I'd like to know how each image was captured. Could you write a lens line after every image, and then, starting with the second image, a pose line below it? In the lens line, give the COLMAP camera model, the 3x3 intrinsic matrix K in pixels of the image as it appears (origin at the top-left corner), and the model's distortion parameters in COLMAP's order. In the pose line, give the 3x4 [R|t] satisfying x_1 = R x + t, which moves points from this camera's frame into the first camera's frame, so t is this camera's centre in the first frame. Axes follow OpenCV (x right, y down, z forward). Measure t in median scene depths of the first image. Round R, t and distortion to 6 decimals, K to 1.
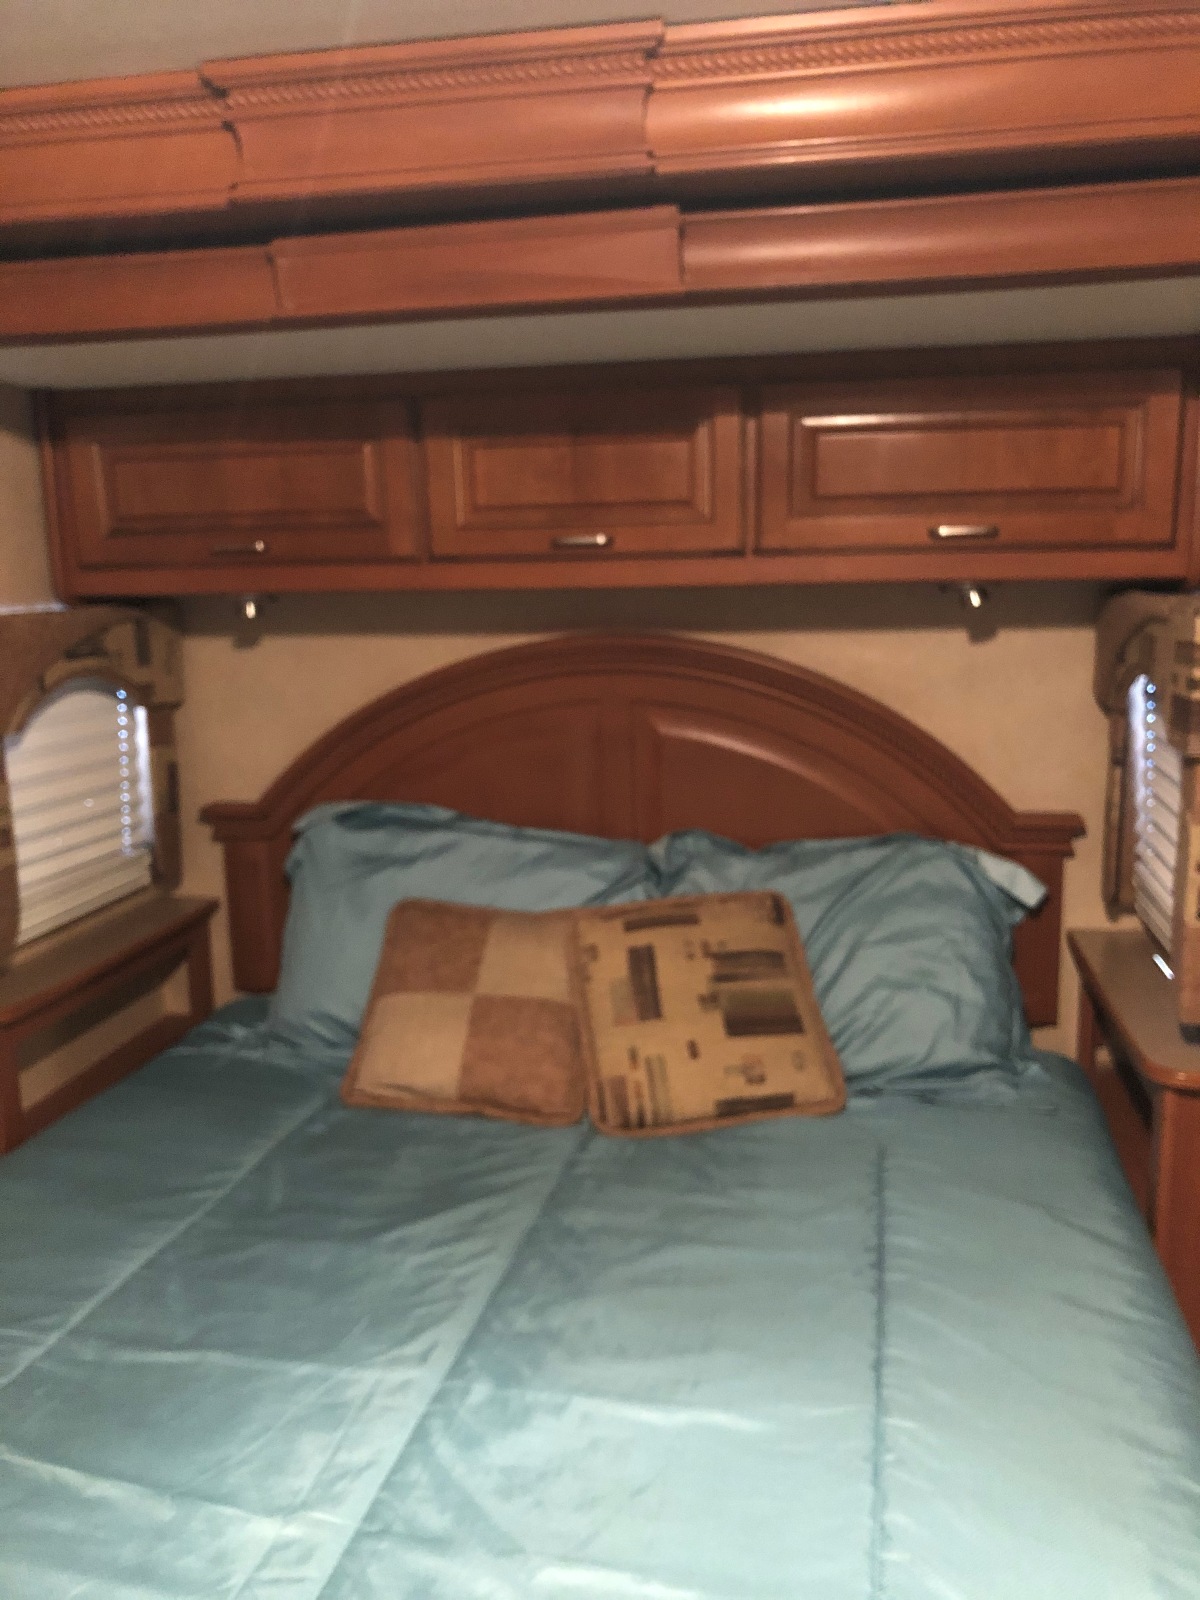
lens RADIAL K [[1287.8, 0, 638.7], [0, 1287.8, 753.7], [0, 0, 1]] dist [0.042091, -0.051806]
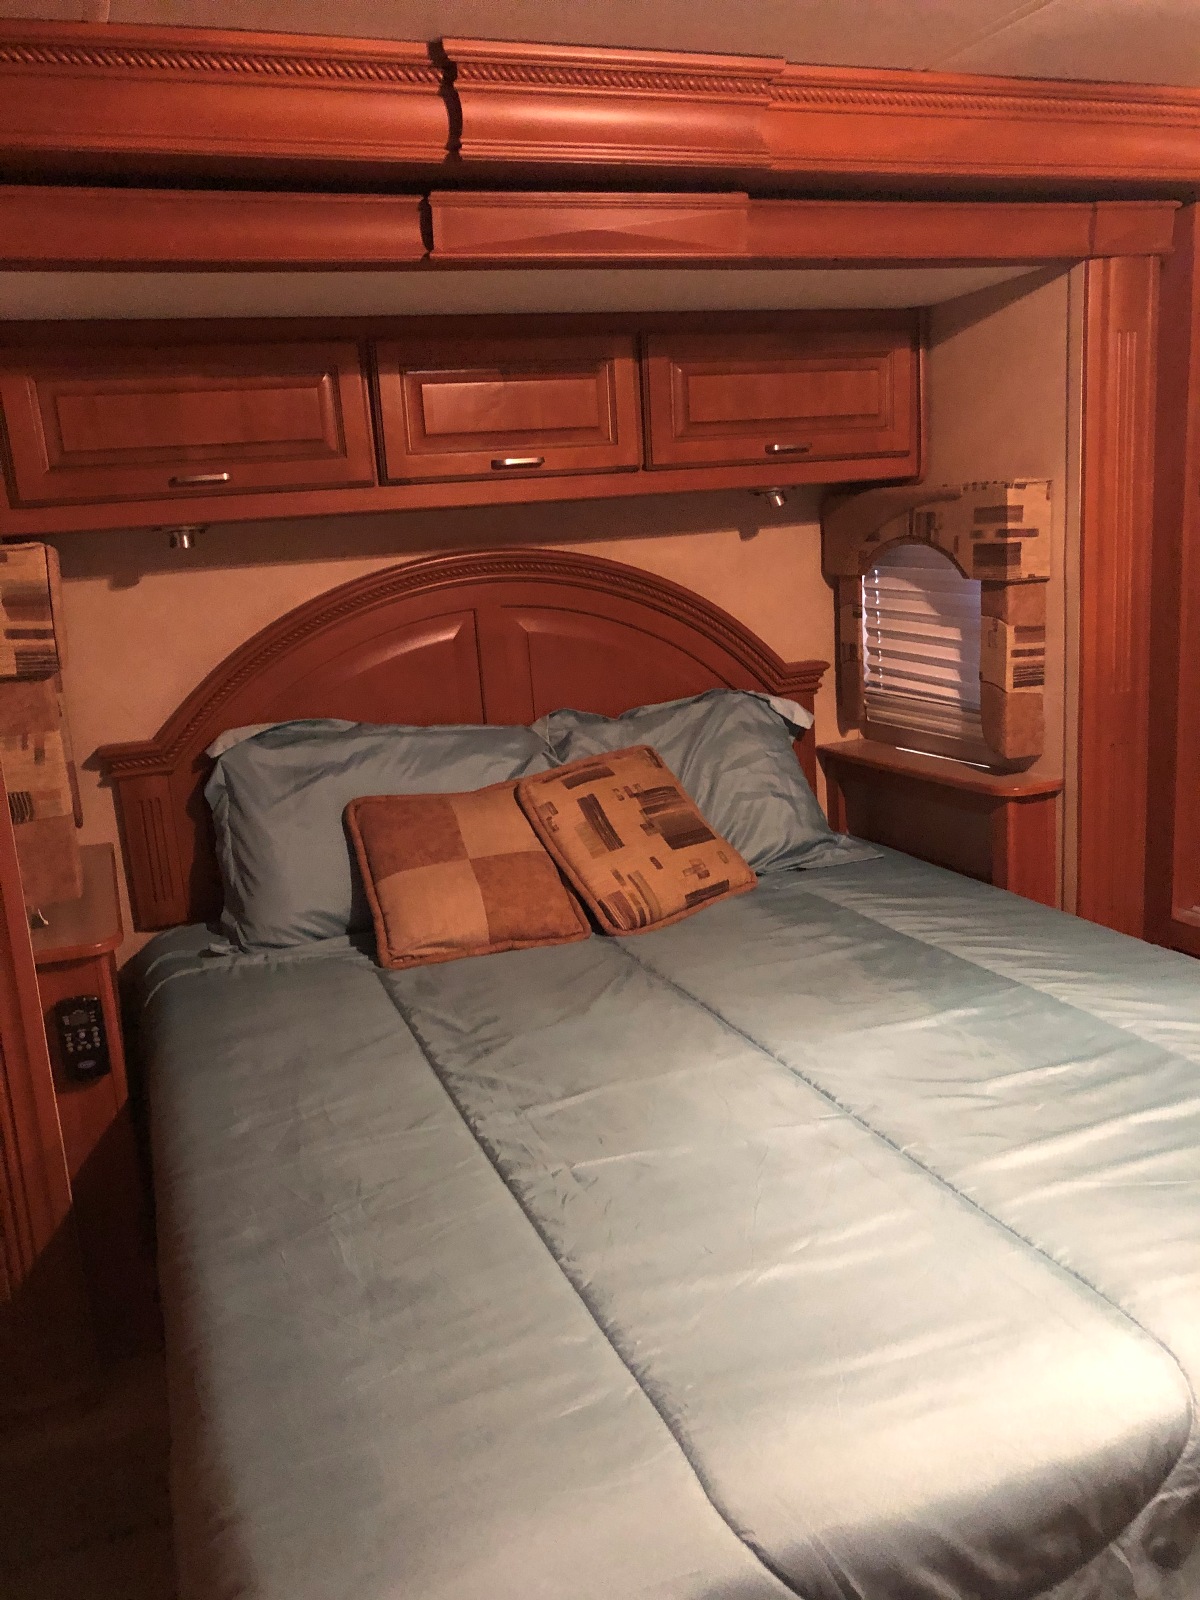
lens RADIAL K [[1287.8, 0, 592.5], [0, 1287.8, 793.7], [0, 0, 1]] dist [0.042091, -0.051806]
pose [[0.853171, -0.150309, 0.499506, -0.606246], [0.125319, 0.988602, 0.083438, 0.044703], [-0.506354, -0.008589, 0.862283, -0.064794]]
